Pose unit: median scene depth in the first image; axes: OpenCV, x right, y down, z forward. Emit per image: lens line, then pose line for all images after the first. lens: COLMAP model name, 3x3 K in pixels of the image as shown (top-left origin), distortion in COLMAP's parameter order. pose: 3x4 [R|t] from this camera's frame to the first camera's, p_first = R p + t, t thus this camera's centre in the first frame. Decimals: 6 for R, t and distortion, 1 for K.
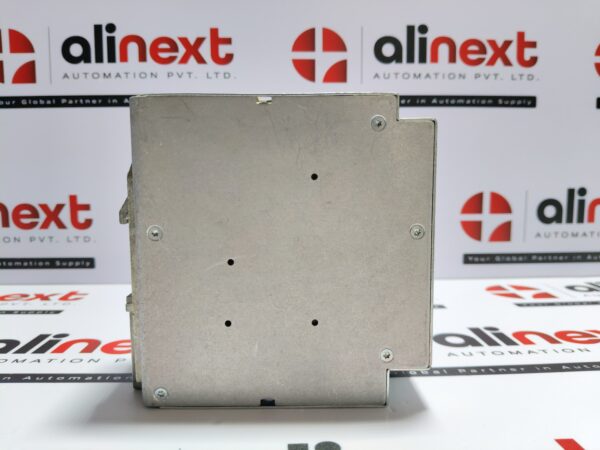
lens RADIAL K [[451.9, 0, 303.3], [0, 451.9, 226.4], [0, 0, 1]] dist [-0.049069, -0.022489]
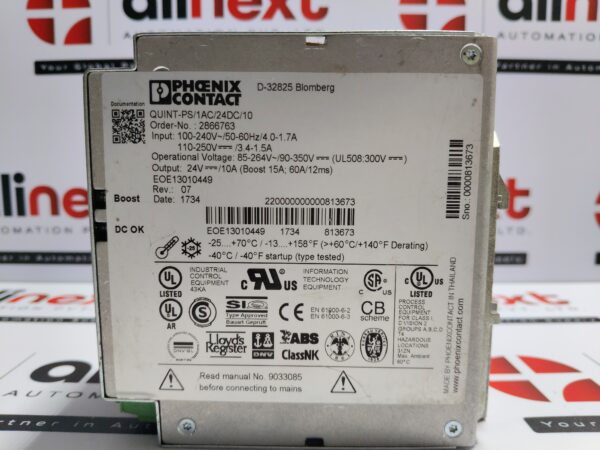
lens RADIAL K [[451.9, 0, 293.4], [0, 451.9, 224.7], [0, 0, 1]] dist [-0.049069, -0.022489]
pose [[0.998512, 0.009790, -0.053646, -0.172067], [-0.008624, 0.999723, 0.021921, -0.003523], [0.053846, -0.021426, 0.998319, 0.166311]]
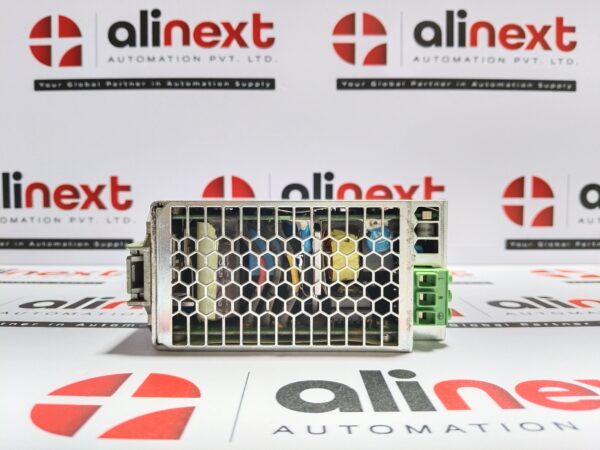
lens RADIAL K [[451.9, 0, 297.8], [0, 451.9, 233.6], [0, 0, 1]] dist [-0.049069, -0.022489]
pose [[0.999160, 0.006935, -0.040381, -0.059675], [-0.008808, 0.998884, -0.046398, 0.104913], [0.040014, 0.046714, 0.998107, 0.008387]]
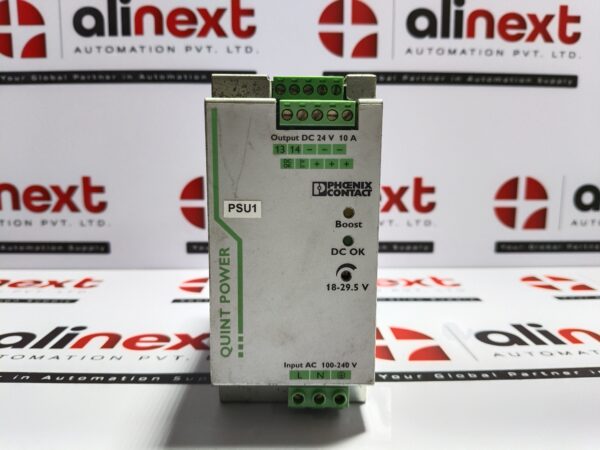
lens RADIAL K [[451.9, 0, 299.2], [0, 451.9, 224.8], [0, 0, 1]] dist [-0.049069, -0.022489]
pose [[0.999814, 0.009749, -0.016665, -0.046246], [-0.008984, 0.998930, 0.045375, -0.015183], [0.017089, -0.045217, 0.998831, 0.051447]]
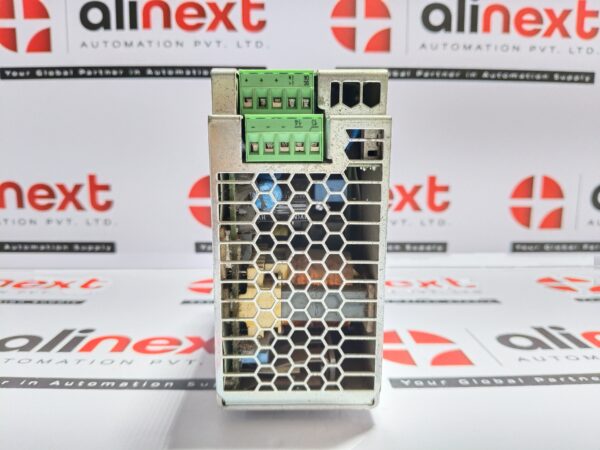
lens RADIAL K [[451.9, 0, 297.7], [0, 451.9, 225.0], [0, 0, 1]] dist [-0.049069, -0.022489]
pose [[0.999716, 0.011420, -0.020926, -0.068976], [-0.010412, 0.998811, 0.047619, -0.014063], [0.021445, -0.047388, 0.998646, 0.073980]]
